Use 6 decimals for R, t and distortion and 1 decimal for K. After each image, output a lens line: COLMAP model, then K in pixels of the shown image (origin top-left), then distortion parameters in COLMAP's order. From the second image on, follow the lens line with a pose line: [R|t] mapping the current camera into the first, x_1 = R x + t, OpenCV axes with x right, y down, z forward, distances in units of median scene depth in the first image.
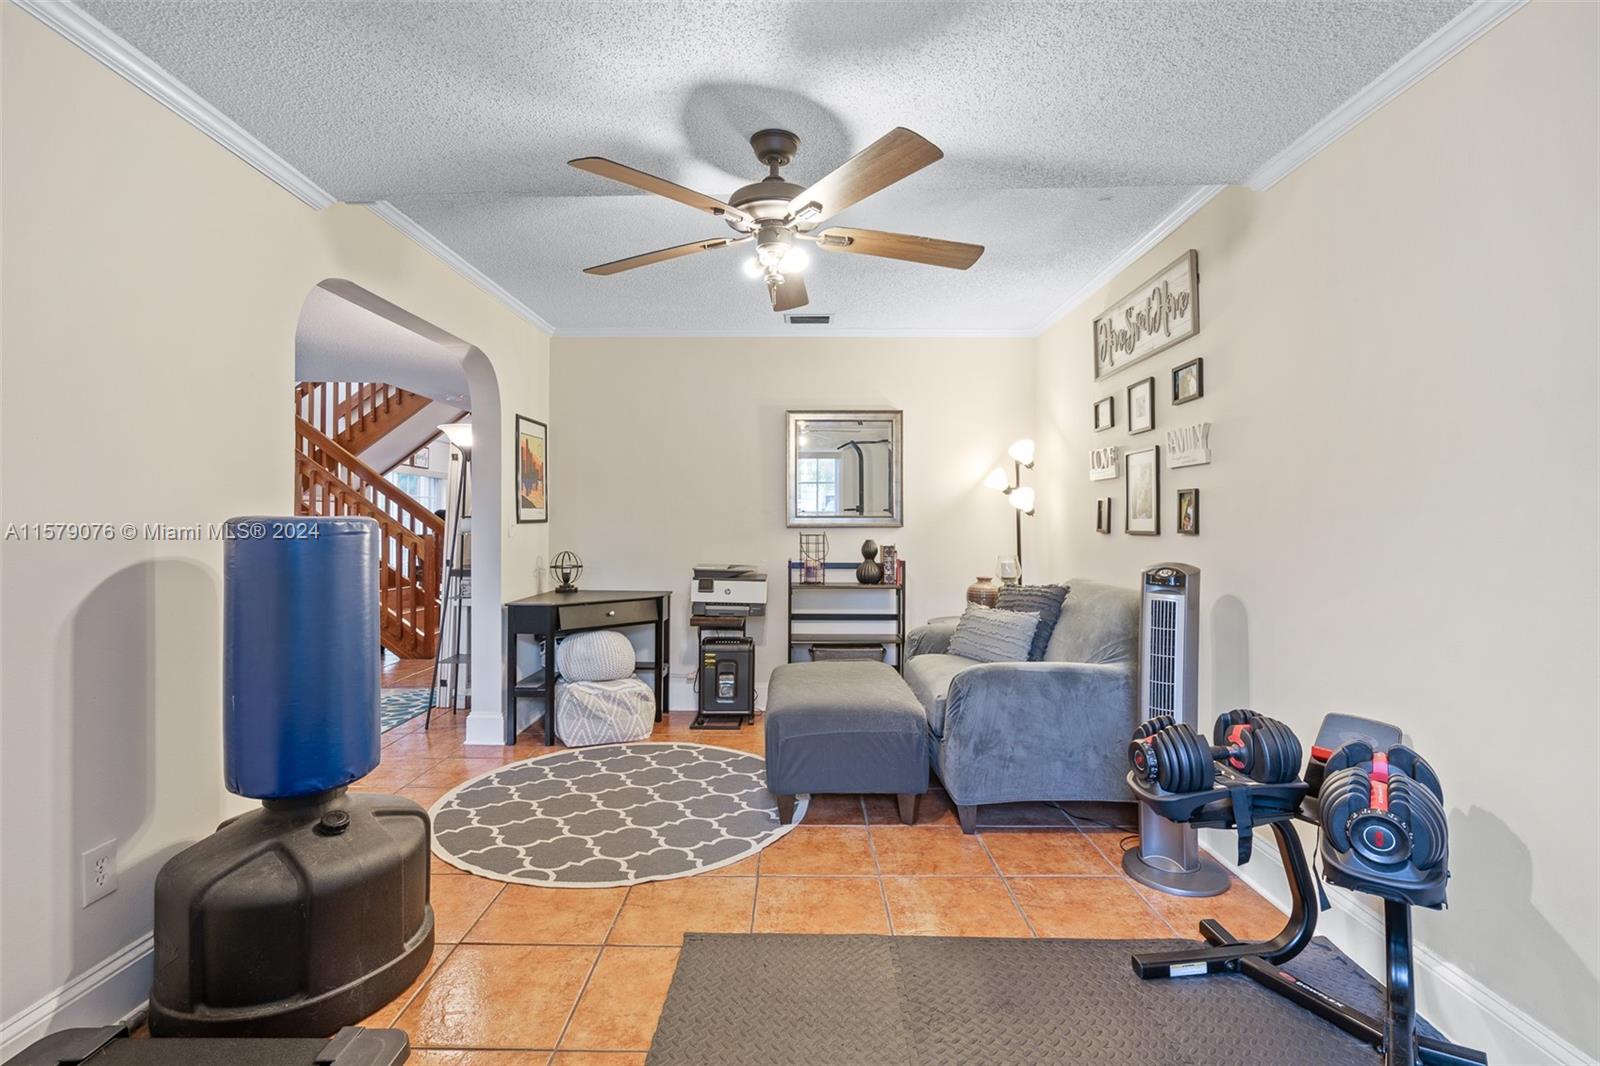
lens RADIAL K [[727.8, 0, 794.4], [0, 727.8, 515.7], [0, 0, 1]] dist [-0.006633, 0.003129]
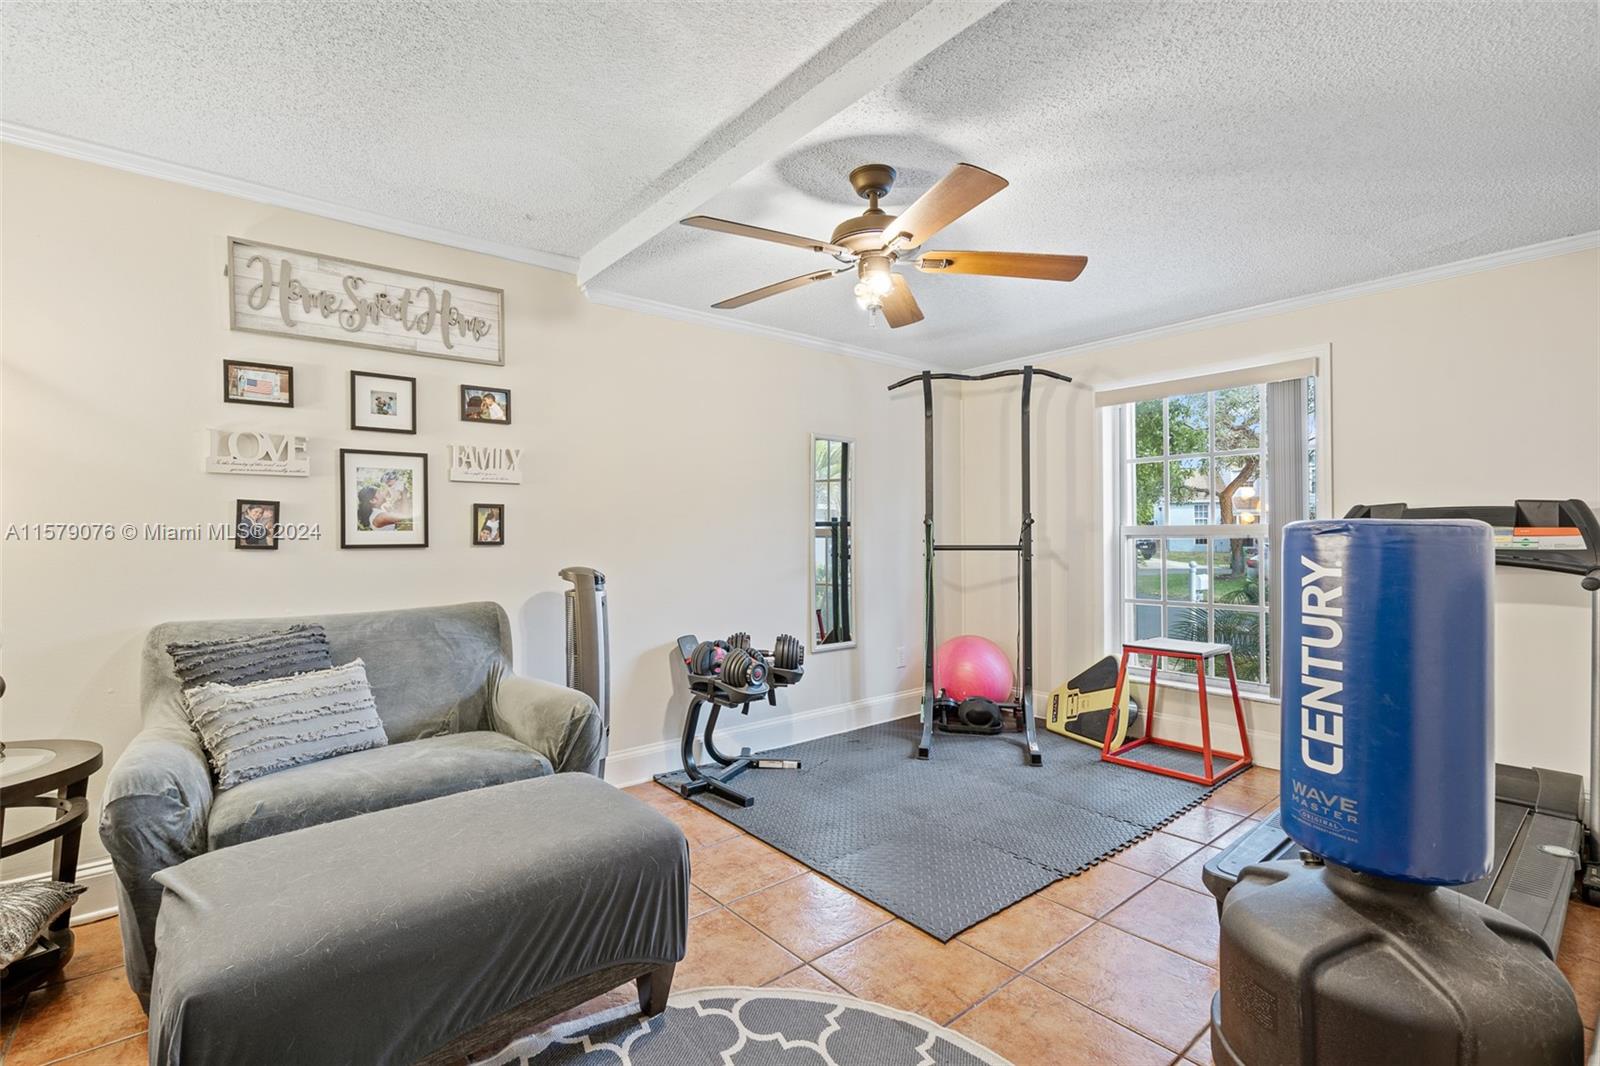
lens RADIAL K [[727.8, 0, 795.5], [0, 727.8, 536.1], [0, 0, 1]] dist [-0.006633, 0.003129]
pose [[-0.641776, -0.000301, 0.766892, -0.591372], [-0.005426, 0.999977, -0.004147, 0.014418], [-0.766873, -0.006823, -0.641763, 1.356011]]
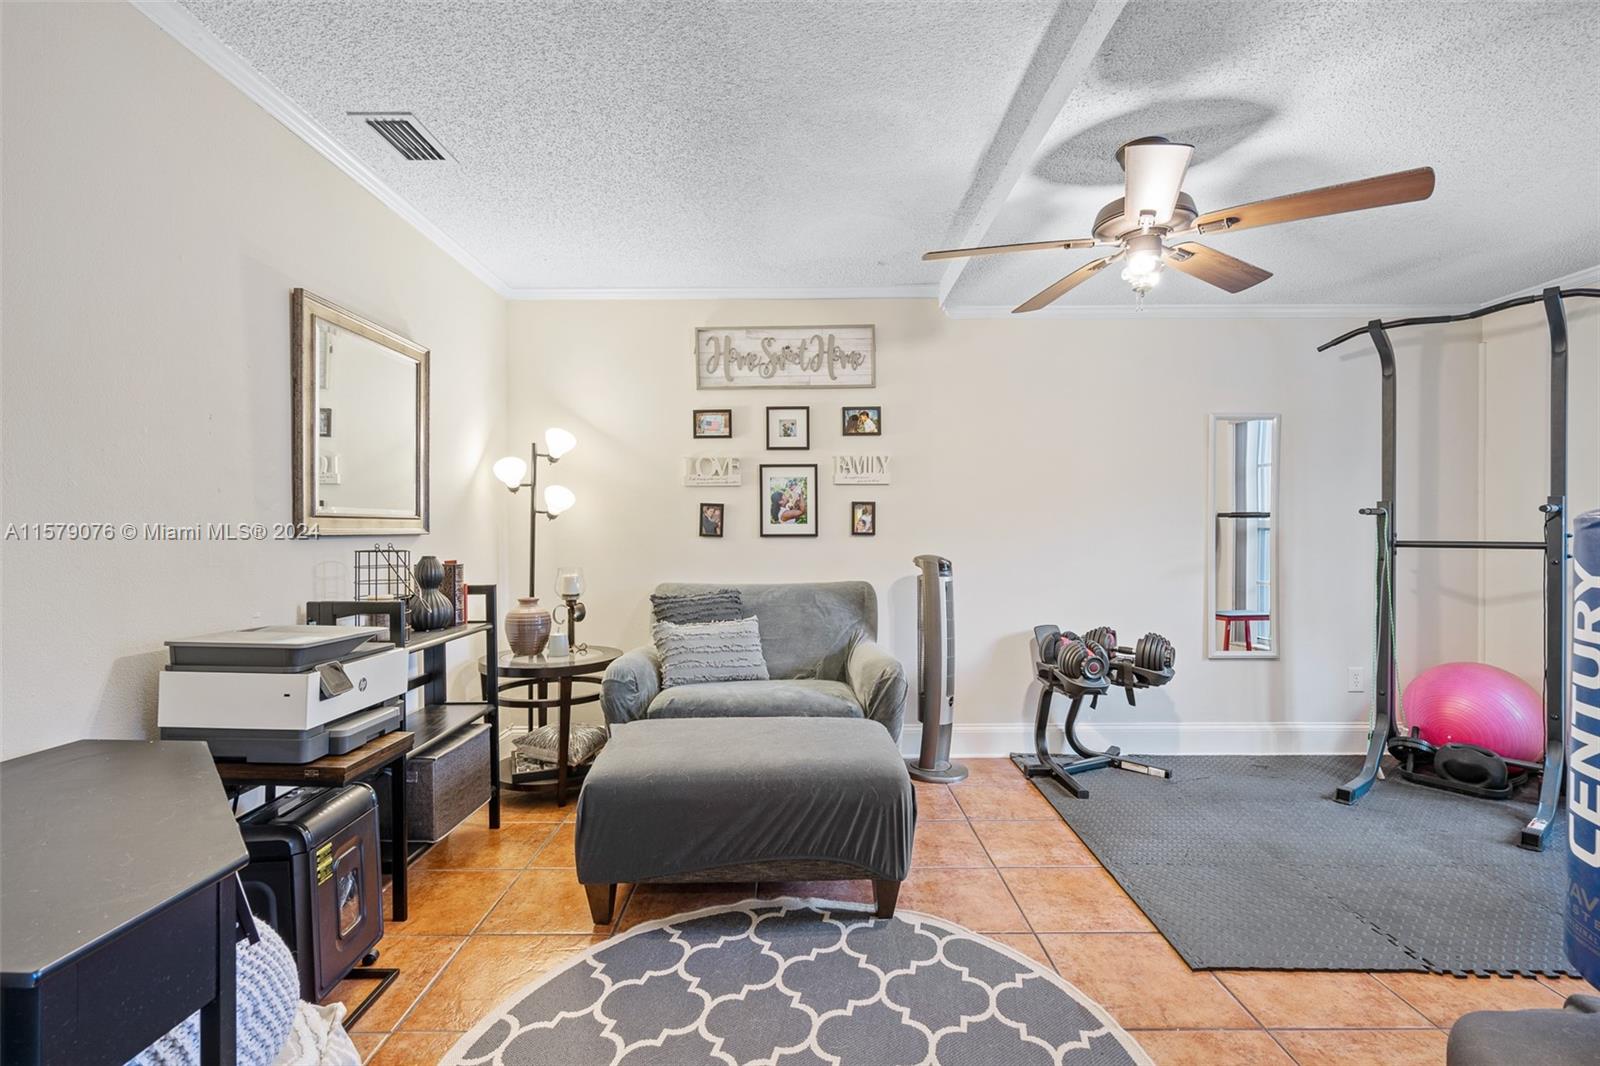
lens RADIAL K [[727.8, 0, 790.7], [0, 727.8, 536.4], [0, 0, 1]] dist [-0.006633, 0.003129]
pose [[0.003476, -0.013050, 0.999909, -0.803325], [-0.008410, 0.999879, 0.013079, 0.011652], [-0.999959, -0.008455, 0.003366, 1.137208]]
